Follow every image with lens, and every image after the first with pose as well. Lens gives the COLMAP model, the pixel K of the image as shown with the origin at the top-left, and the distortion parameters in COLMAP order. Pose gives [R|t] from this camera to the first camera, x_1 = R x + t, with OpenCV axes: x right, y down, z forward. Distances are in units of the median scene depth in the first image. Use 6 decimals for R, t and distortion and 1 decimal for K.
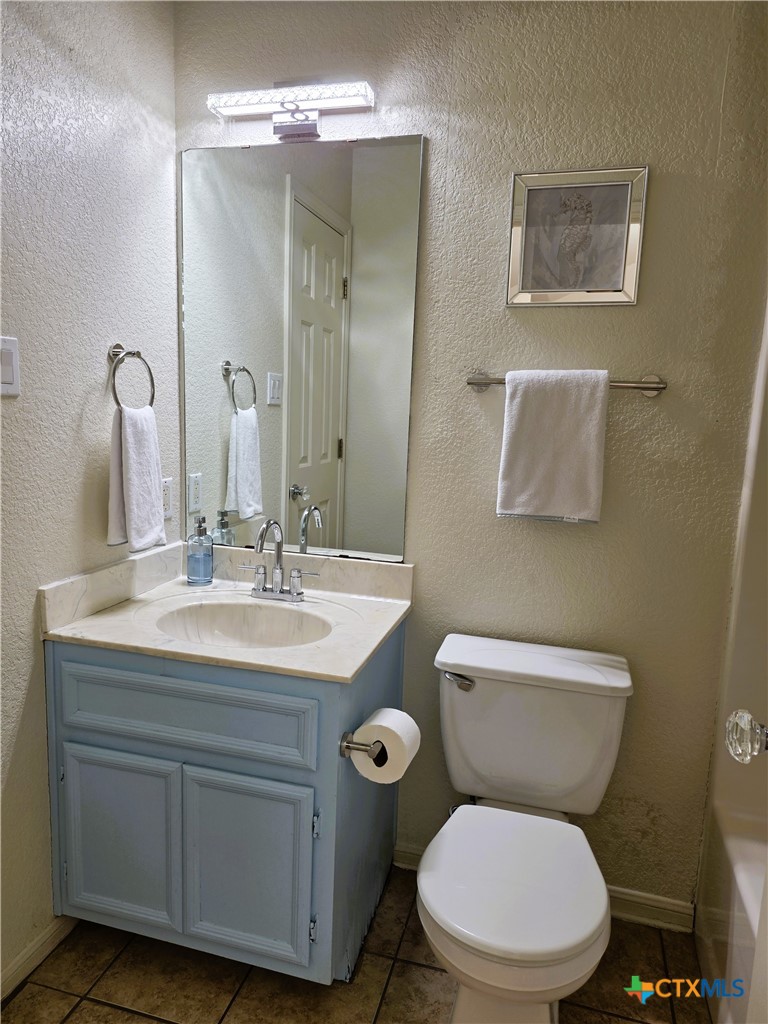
lens RADIAL K [[688.5, 0, 383.1], [0, 688.5, 522.4], [0, 0, 1]] dist [0.098068, -0.086734]
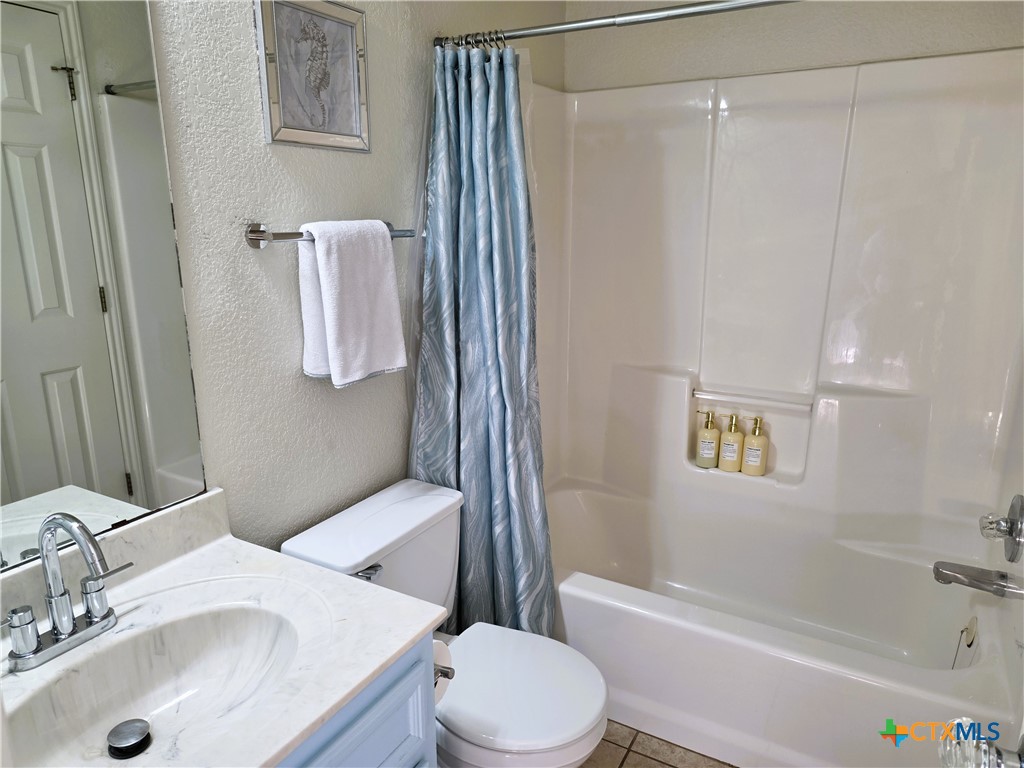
lens RADIAL K [[682.8, 0, 514.4], [0, 682.8, 381.5], [0, 0, 1]] dist [0.095563, -0.084178]
pose [[0.251588, -0.271836, 0.928875, -0.604118], [0.171164, 0.957115, 0.233740, -0.187443], [-0.952579, 0.100184, 0.287327, 0.532042]]
